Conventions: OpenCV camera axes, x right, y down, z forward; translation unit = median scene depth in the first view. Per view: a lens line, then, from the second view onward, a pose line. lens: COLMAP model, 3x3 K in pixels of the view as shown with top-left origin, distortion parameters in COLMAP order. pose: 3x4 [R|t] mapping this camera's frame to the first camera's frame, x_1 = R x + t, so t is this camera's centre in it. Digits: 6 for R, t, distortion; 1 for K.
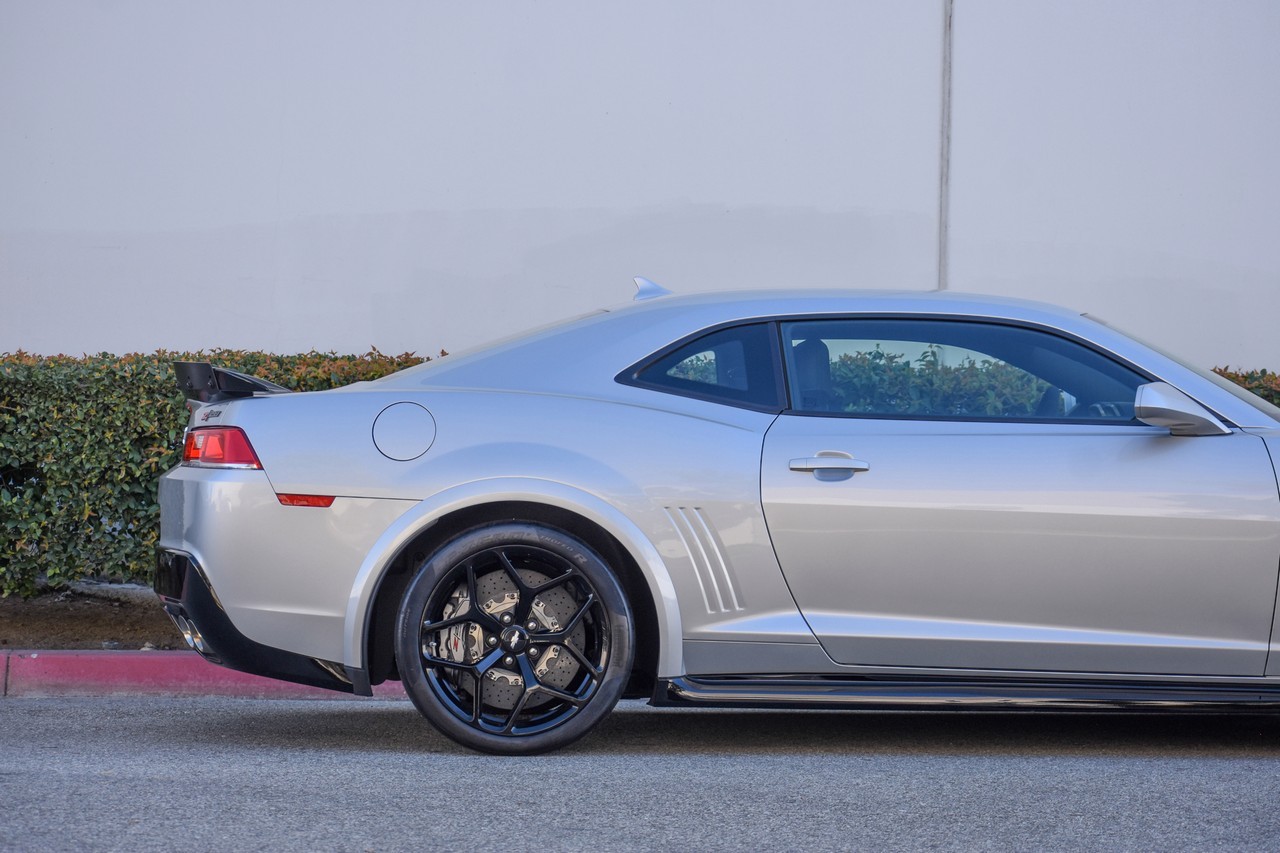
lens RADIAL K [[4296.9, 0, 641.3], [0, 4296.9, 428.6], [0, 0, 1]] dist [-0.196066, -1.030344]
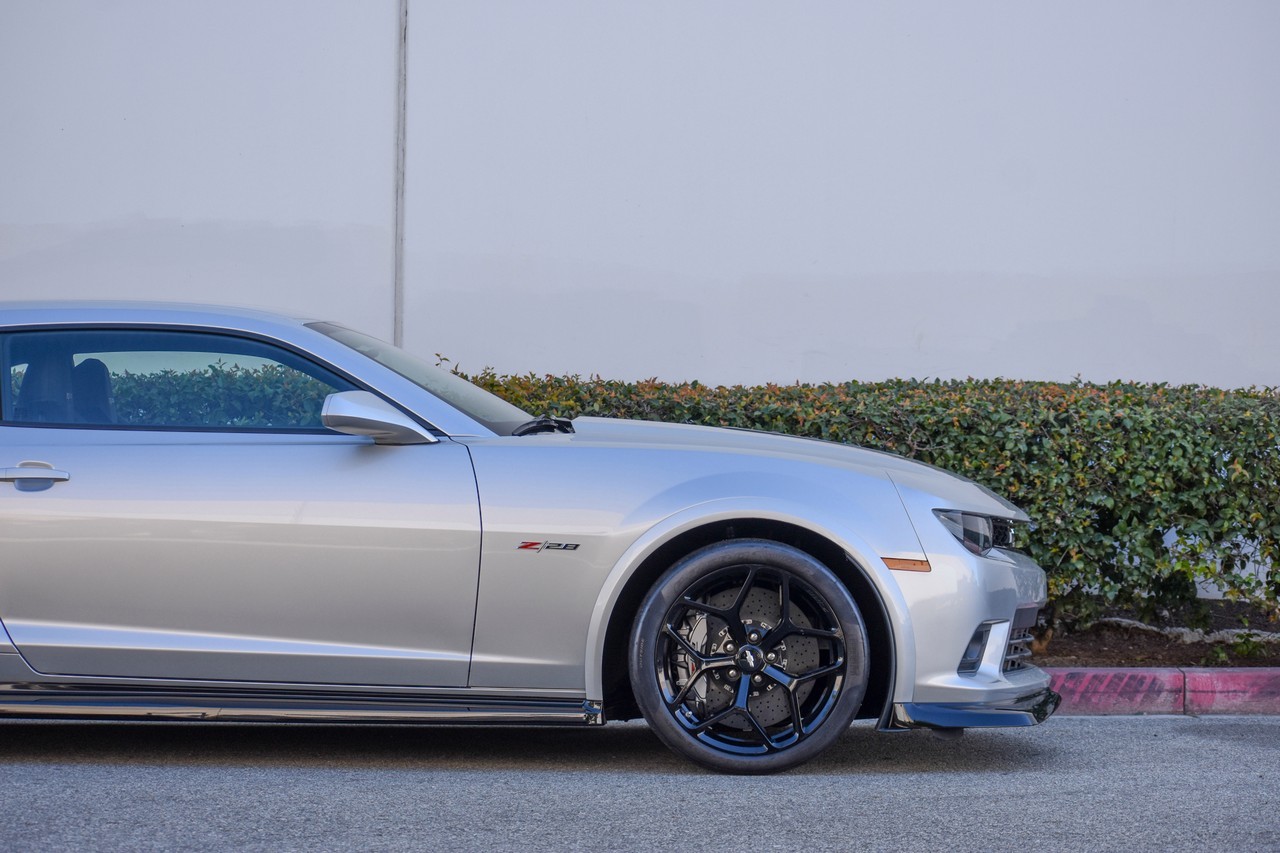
lens RADIAL K [[4296.9, 0, 641.3], [0, 4296.9, 428.6], [0, 0, 1]] dist [-0.196066, -1.030344]
pose [[0.998692, -0.003796, -0.050986, 0.235595], [0.003490, 0.999975, -0.006083, 0.004155], [0.051008, 0.005897, 0.998681, 0.008185]]
